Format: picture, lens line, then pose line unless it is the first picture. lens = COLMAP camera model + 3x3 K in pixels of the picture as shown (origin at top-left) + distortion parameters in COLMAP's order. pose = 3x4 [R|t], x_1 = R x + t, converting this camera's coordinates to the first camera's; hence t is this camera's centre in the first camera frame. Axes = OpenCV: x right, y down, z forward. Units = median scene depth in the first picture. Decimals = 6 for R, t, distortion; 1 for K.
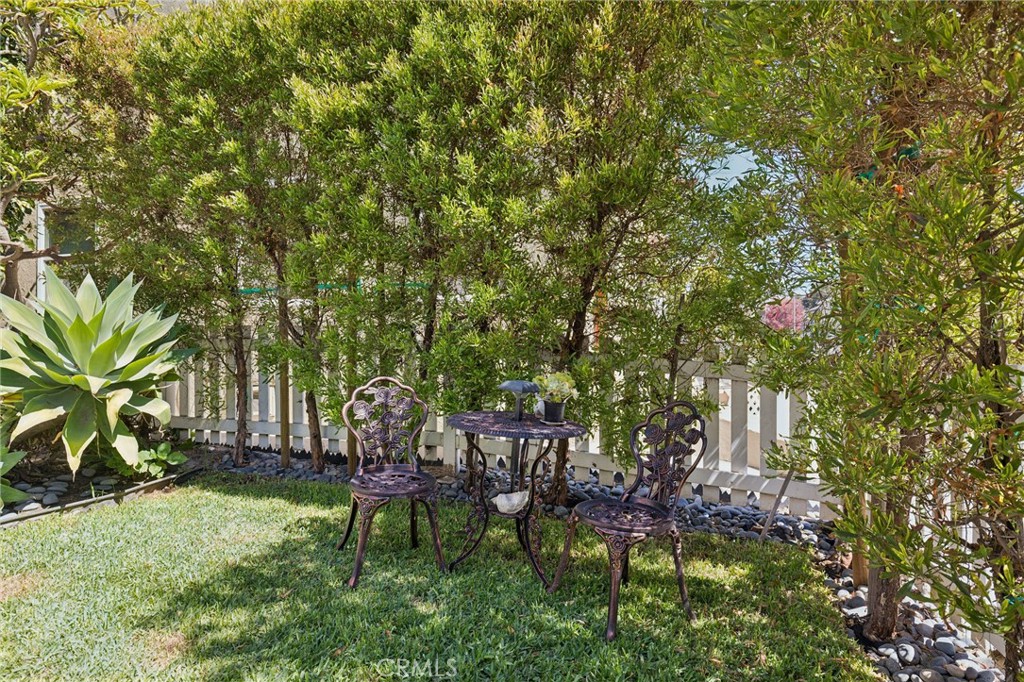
lens RADIAL K [[554.0, 0, 510.7], [0, 554.0, 338.0], [0, 0, 1]] dist [-0.000768, -0.000006]
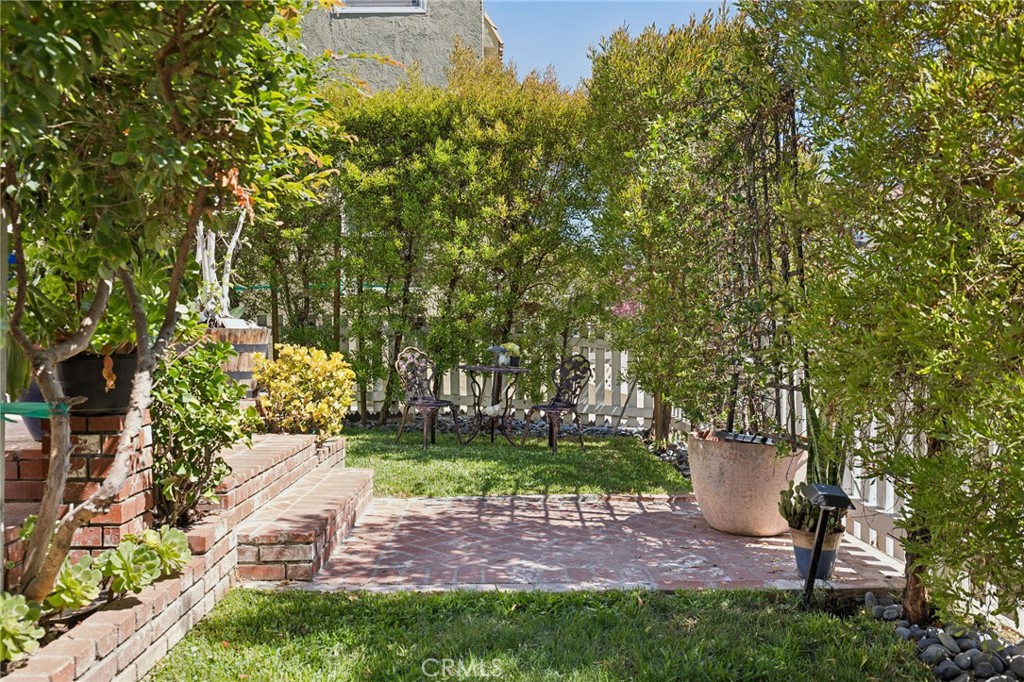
lens RADIAL K [[855.9, 0, 511.7], [0, 855.9, 340.3], [0, 0, 1]] dist [0.000815, 0.000192]
pose [[0.948475, -0.011536, 0.316641, -0.761288], [0.003865, 0.999684, 0.024844, -0.013514], [-0.316827, -0.022340, 0.948220, -1.575524]]
